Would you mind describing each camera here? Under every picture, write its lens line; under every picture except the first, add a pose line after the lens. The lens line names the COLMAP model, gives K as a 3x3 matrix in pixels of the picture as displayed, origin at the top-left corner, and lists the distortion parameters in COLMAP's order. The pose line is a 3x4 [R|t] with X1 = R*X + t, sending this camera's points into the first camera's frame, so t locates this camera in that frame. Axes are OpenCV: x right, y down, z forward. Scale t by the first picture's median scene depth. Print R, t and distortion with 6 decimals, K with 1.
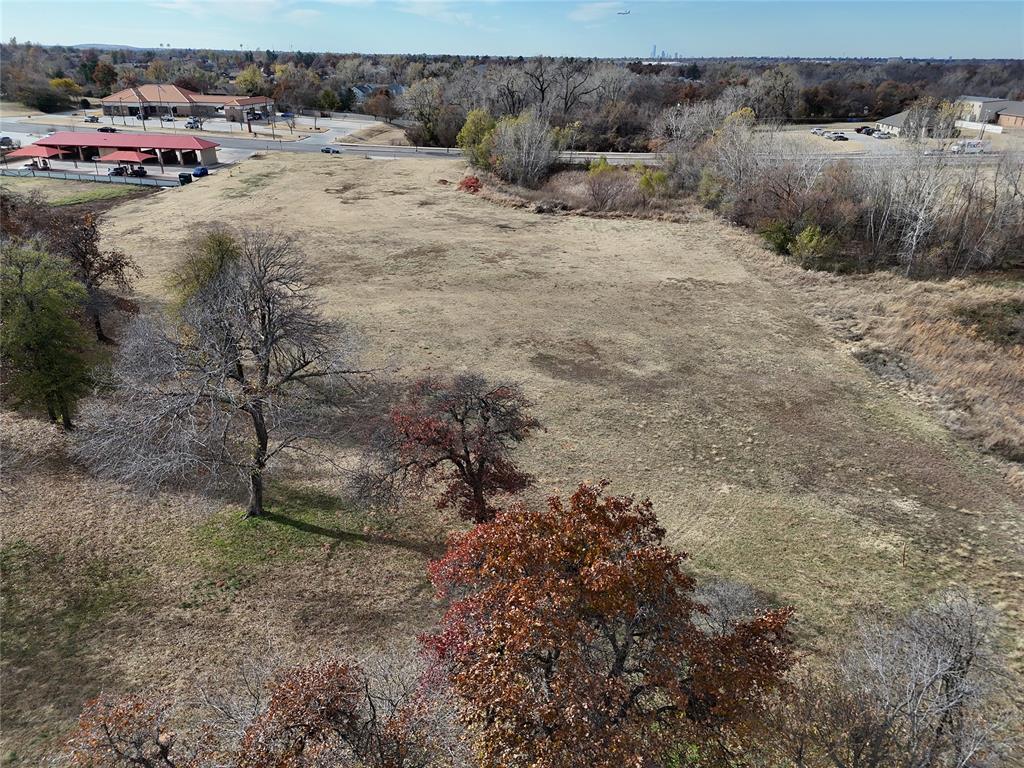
lens RADIAL K [[715.5, 0, 511.1], [0, 715.5, 383.6], [0, 0, 1]] dist [0.065818, -0.047881]
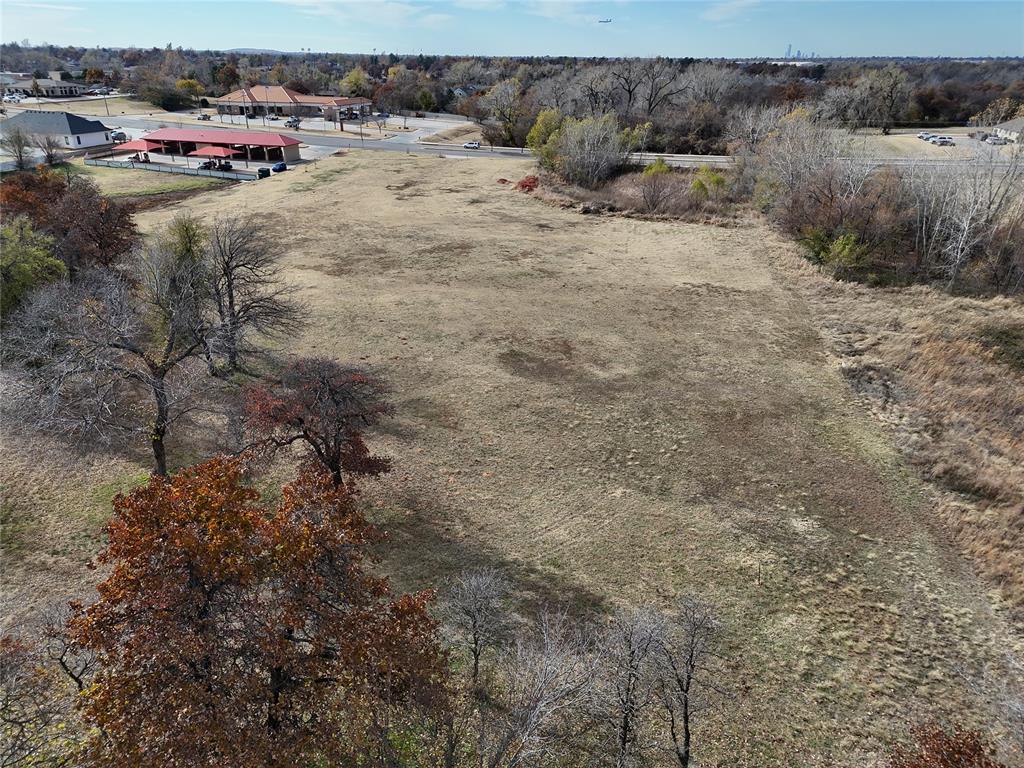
lens RADIAL K [[715.5, 0, 511.0], [0, 715.5, 382.9], [0, 0, 1]] dist [0.065818, -0.047881]
pose [[0.987535, 0.062310, -0.144539, 0.082267], [-0.062725, 0.998029, 0.001689, 0.001037], [0.144359, 0.007398, 0.989498, 0.001422]]
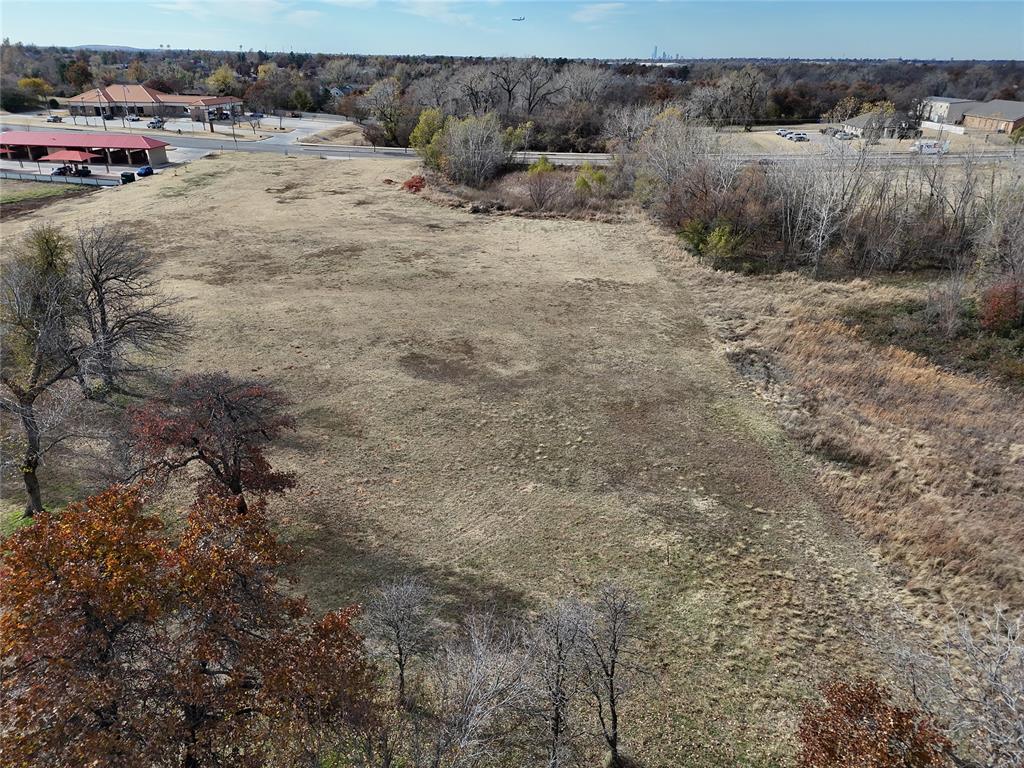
lens RADIAL K [[715.5, 0, 510.8], [0, 715.5, 383.8], [0, 0, 1]] dist [0.065818, -0.047881]
pose [[0.999996, 0.001254, -0.002518, 0.079100], [-0.001256, 0.999999, -0.000933, 0.000698], [0.002517, 0.000936, 0.999996, 0.001446]]
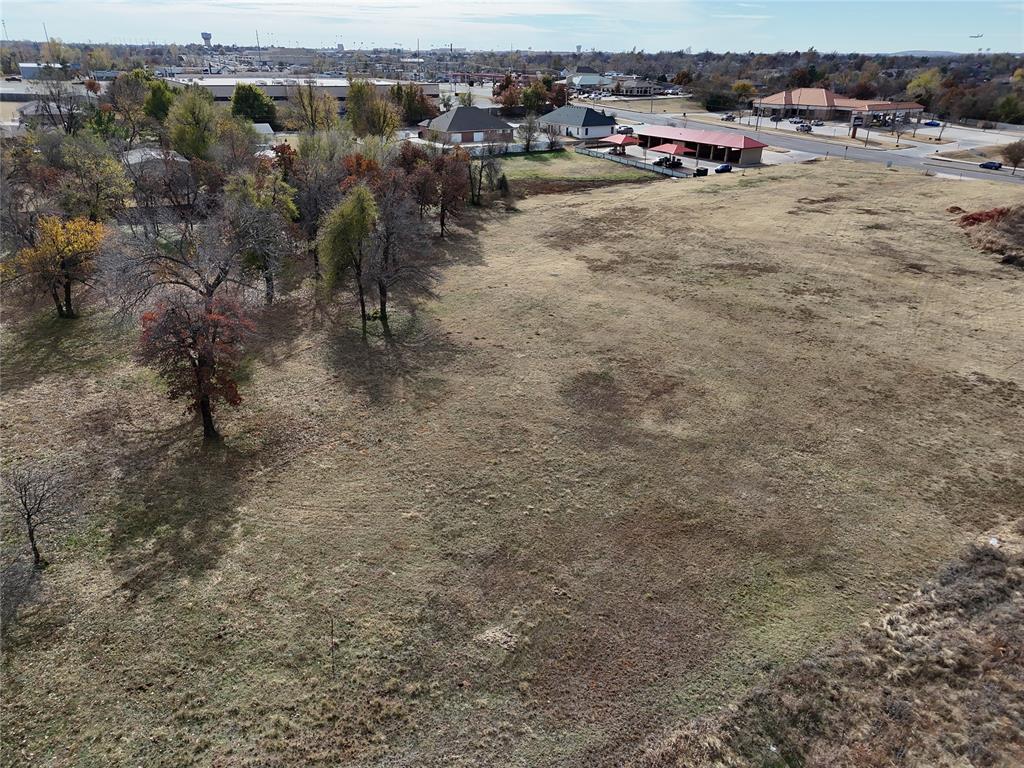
lens RADIAL K [[715.5, 0, 513.7], [0, 715.5, 383.6], [0, 0, 1]] dist [0.065818, -0.047881]
pose [[0.583516, 0.331584, -0.741324, 0.290447], [-0.337012, 0.929404, 0.150438, -0.056216], [0.738872, 0.162052, 0.654070, 0.134796]]
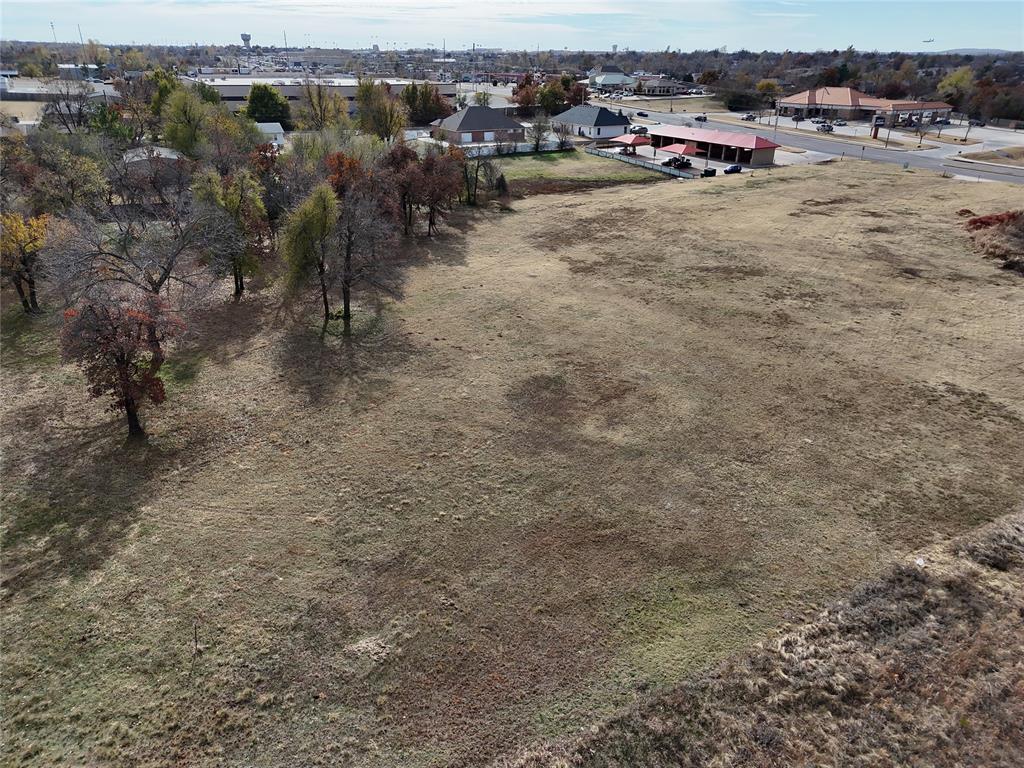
lens RADIAL K [[715.5, 0, 513.4], [0, 715.5, 383.5], [0, 0, 1]] dist [0.065818, -0.047881]
pose [[0.544930, 0.341222, -0.765911, 0.310397], [-0.346005, 0.923560, 0.165281, -0.071817], [0.763762, 0.174943, 0.621340, 0.171943]]
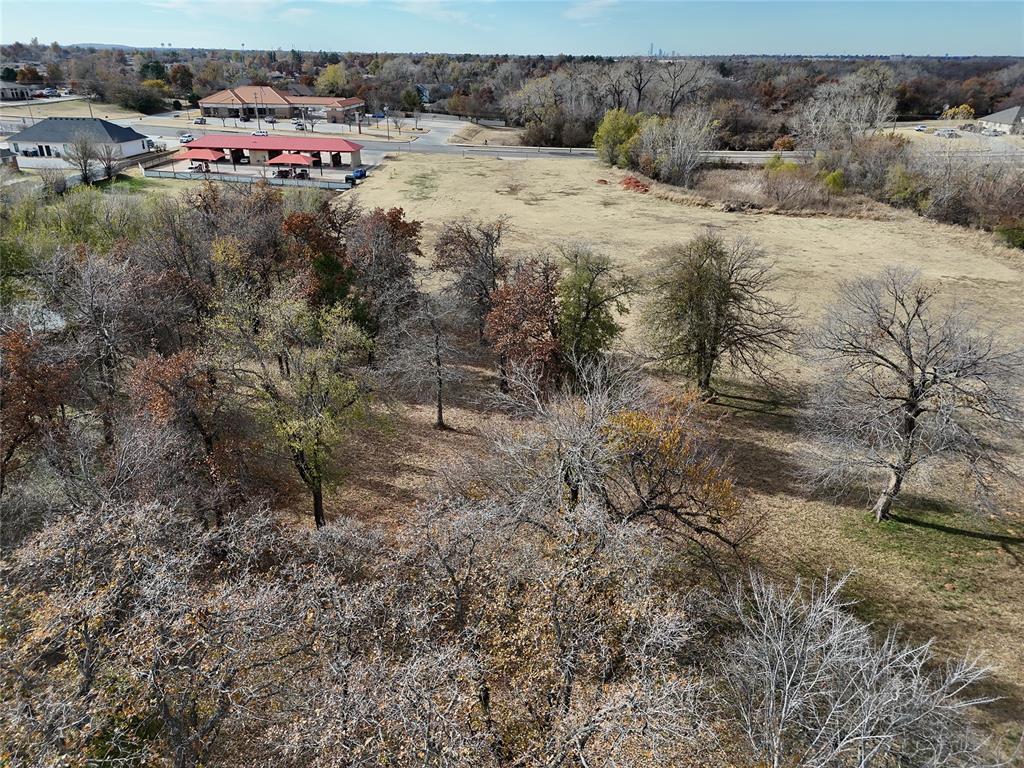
lens RADIAL K [[715.5, 0, 511.0], [0, 715.5, 383.9], [0, 0, 1]] dist [0.065818, -0.047881]
pose [[0.999973, -0.005088, 0.005246, -0.231137], [0.005077, 0.999985, 0.001932, -0.001981], [-0.005255, -0.001906, 0.999984, -0.000788]]
